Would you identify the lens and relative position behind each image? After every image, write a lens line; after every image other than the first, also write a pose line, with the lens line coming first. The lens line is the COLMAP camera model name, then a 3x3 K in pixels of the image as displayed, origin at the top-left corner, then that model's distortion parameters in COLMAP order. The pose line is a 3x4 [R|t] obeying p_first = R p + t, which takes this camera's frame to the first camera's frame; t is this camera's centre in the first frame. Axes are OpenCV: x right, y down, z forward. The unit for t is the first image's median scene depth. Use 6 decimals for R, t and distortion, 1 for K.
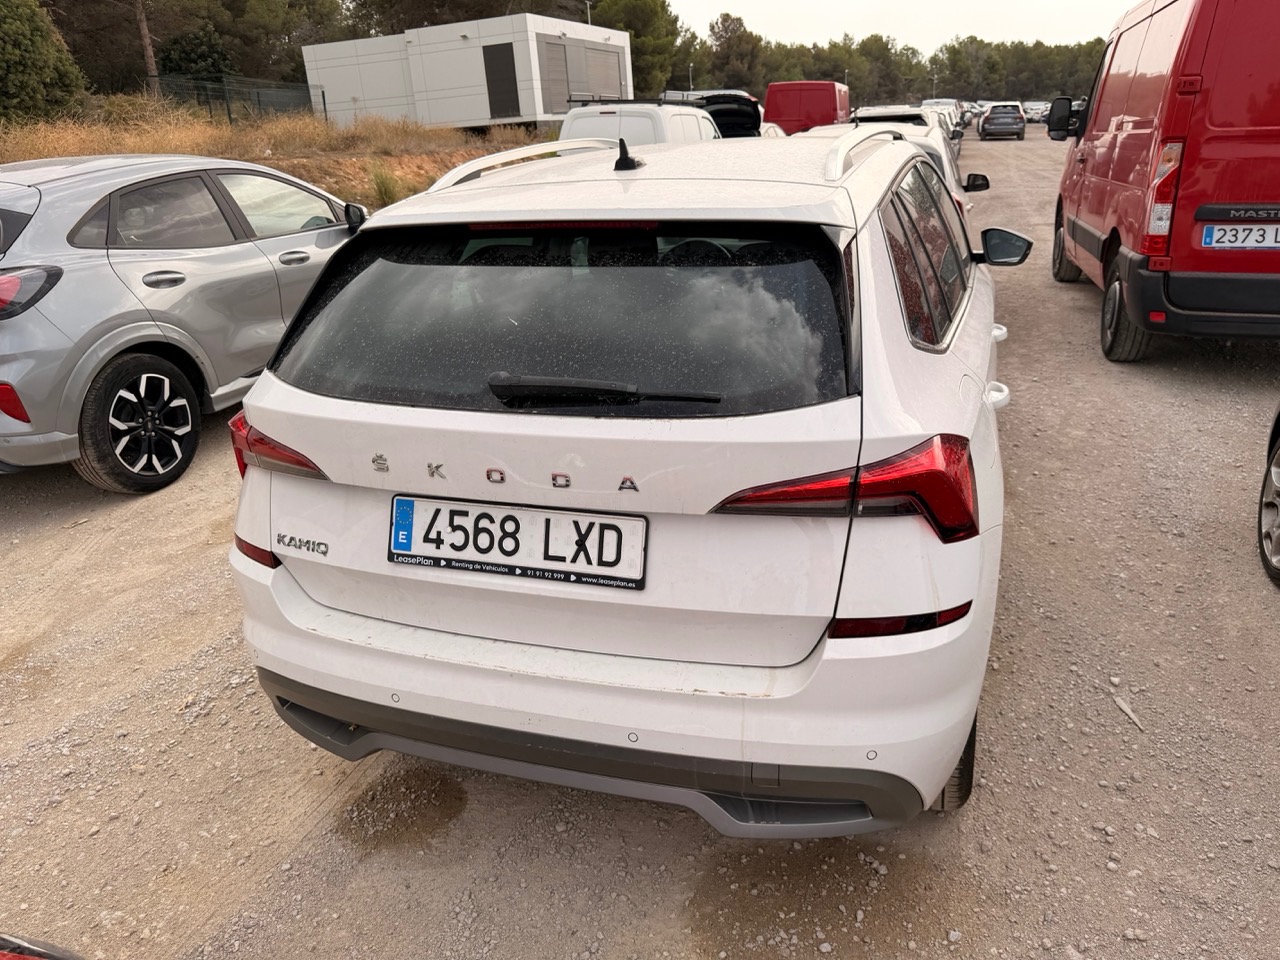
lens RADIAL K [[837.4, 0, 640.0], [0, 837.4, 480.0], [0, 0, 1]] dist [0.000292, -0.002850]
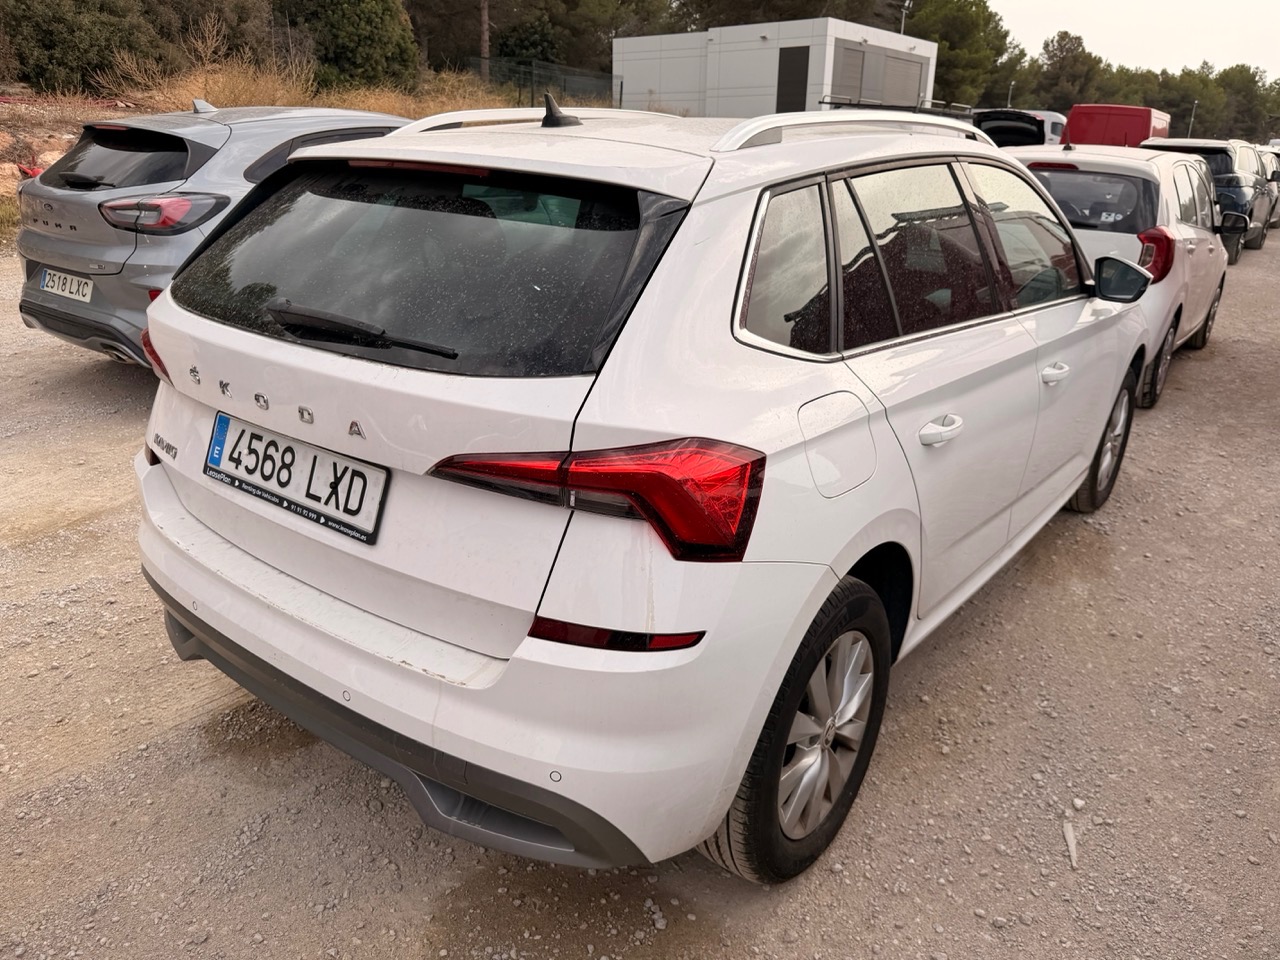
lens RADIAL K [[837.4, 0, 640.0], [0, 837.4, 480.0], [0, 0, 1]] dist [0.000292, -0.002850]
pose [[0.951390, 0.184879, -0.246327, 0.477798], [-0.185243, 0.982449, 0.021906, -0.017010], [0.246054, 0.024790, 0.968939, 0.141350]]
